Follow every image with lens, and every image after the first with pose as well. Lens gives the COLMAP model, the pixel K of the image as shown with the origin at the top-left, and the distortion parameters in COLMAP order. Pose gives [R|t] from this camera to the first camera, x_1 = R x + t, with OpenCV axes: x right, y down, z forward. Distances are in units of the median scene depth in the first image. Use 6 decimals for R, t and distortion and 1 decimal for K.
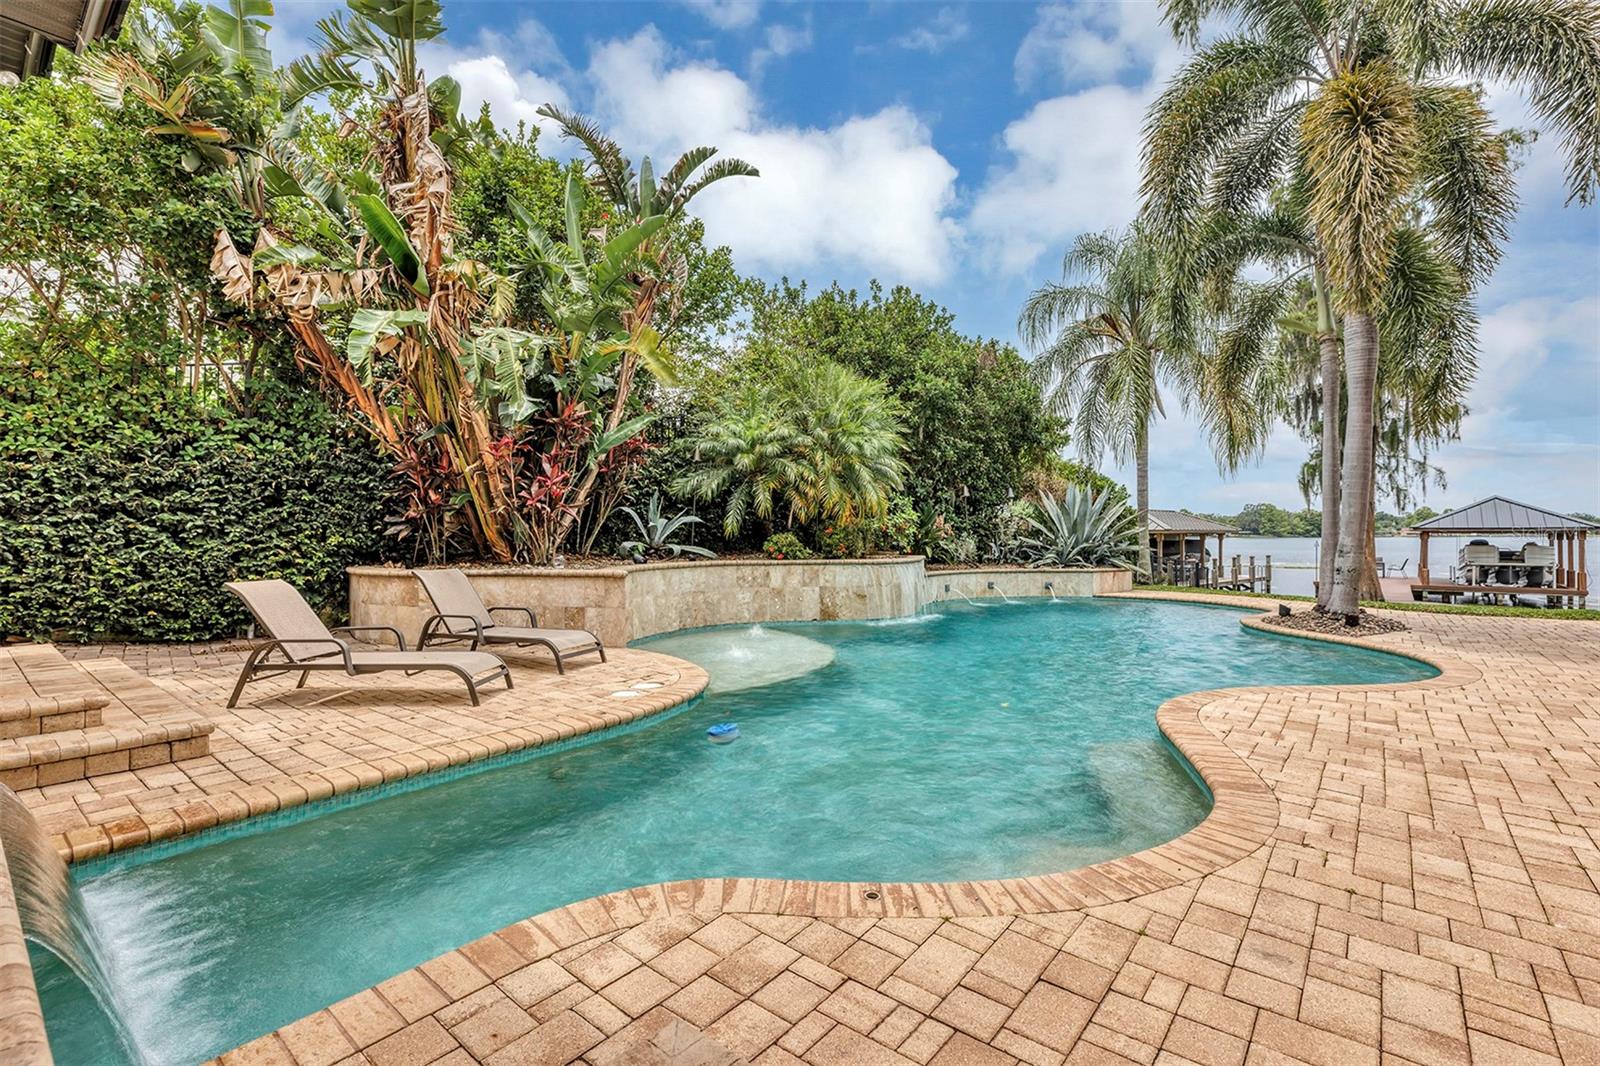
lens RADIAL K [[716.2, 0, 801.7], [0, 716.2, 533.6], [0, 0, 1]] dist [0.007537, 0.000999]
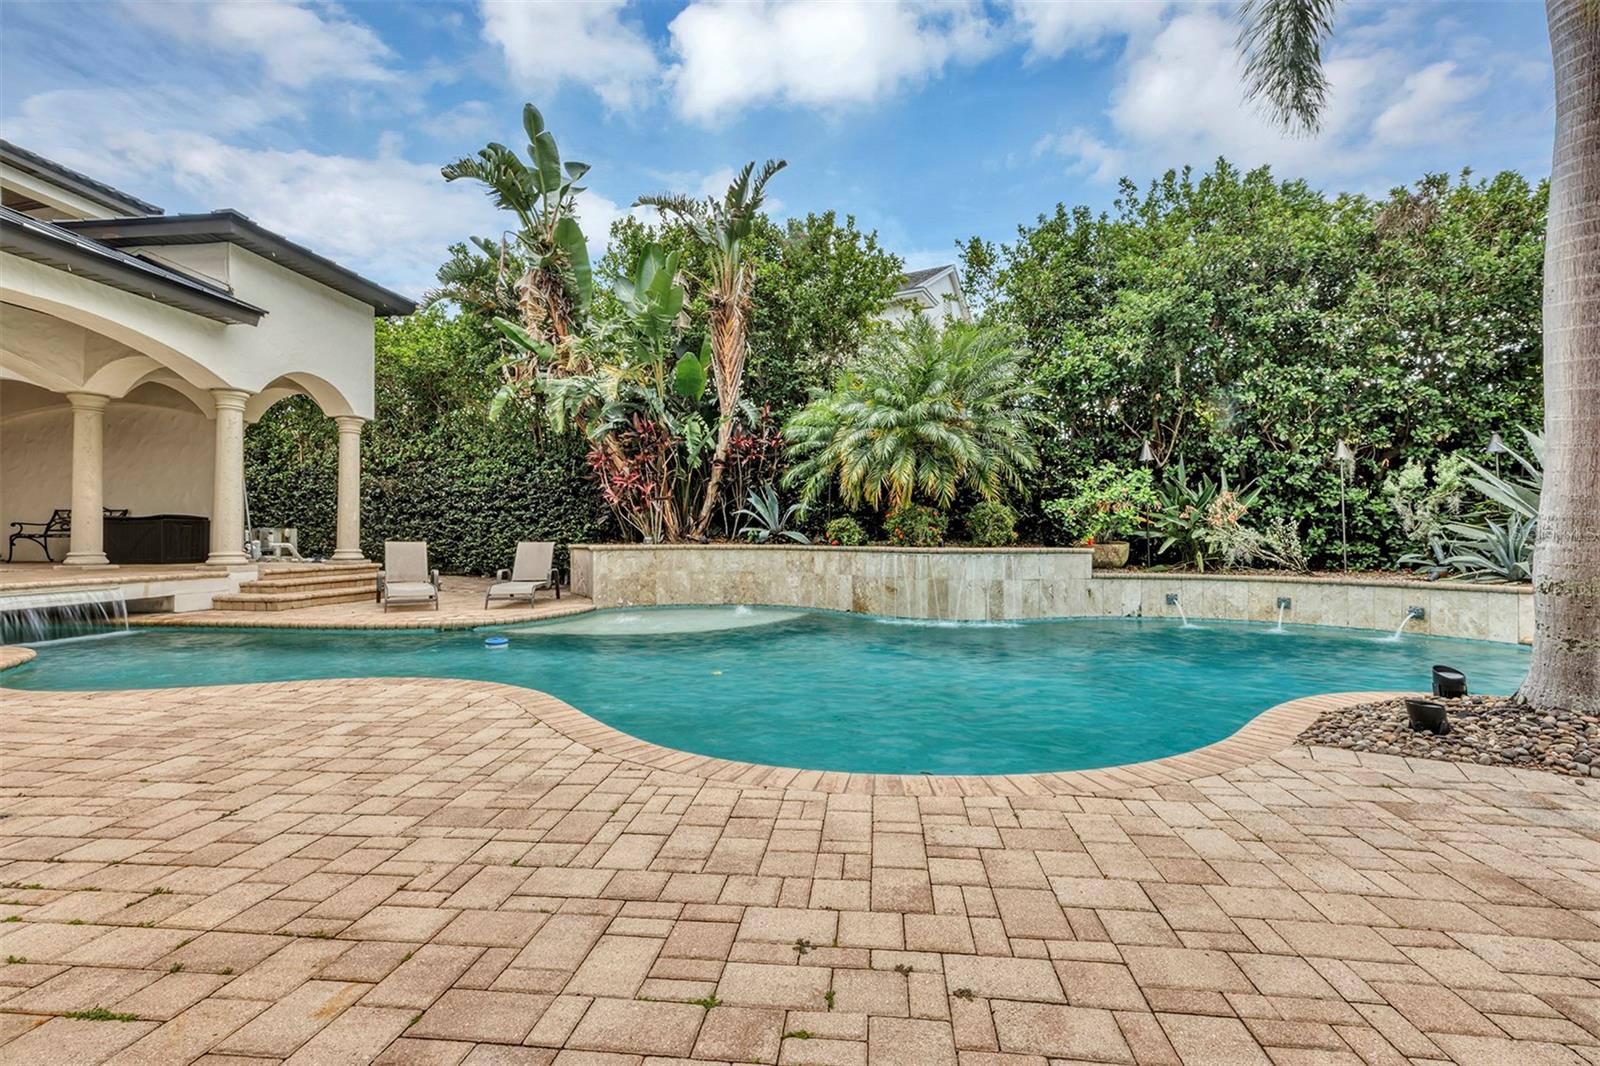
lens RADIAL K [[716.2, 0, 794.3], [0, 716.2, 535.2], [0, 0, 1]] dist [0.007537, 0.000999]
pose [[0.542081, 0.000579, -0.840326, 0.551512], [-0.006037, 0.999977, -0.003205, 0.018933], [0.840305, 0.006810, 0.542072, 0.318407]]
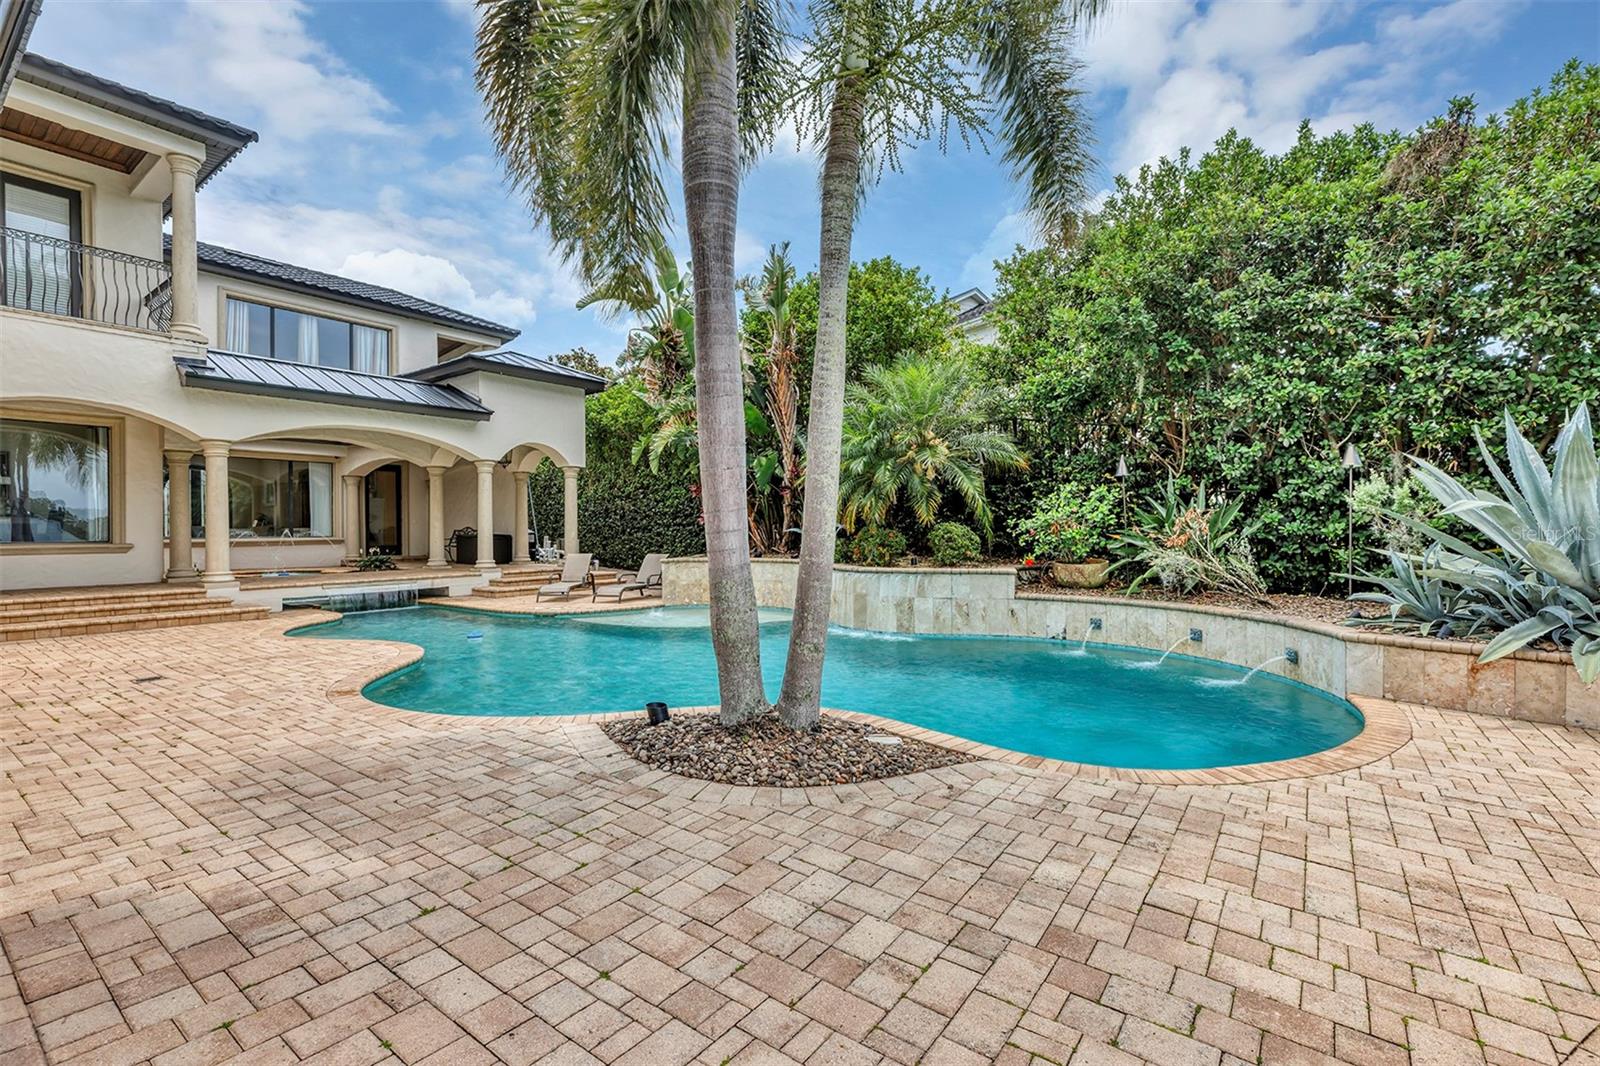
lens RADIAL K [[716.2, 0, 794.0], [0, 716.2, 527.3], [0, 0, 1]] dist [0.007537, 0.000999]
pose [[0.039866, 0.000177, -0.999205, 0.808834], [0.003853, 0.999993, 0.000331, -0.013198], [0.999198, -0.003864, 0.039865, 0.665246]]
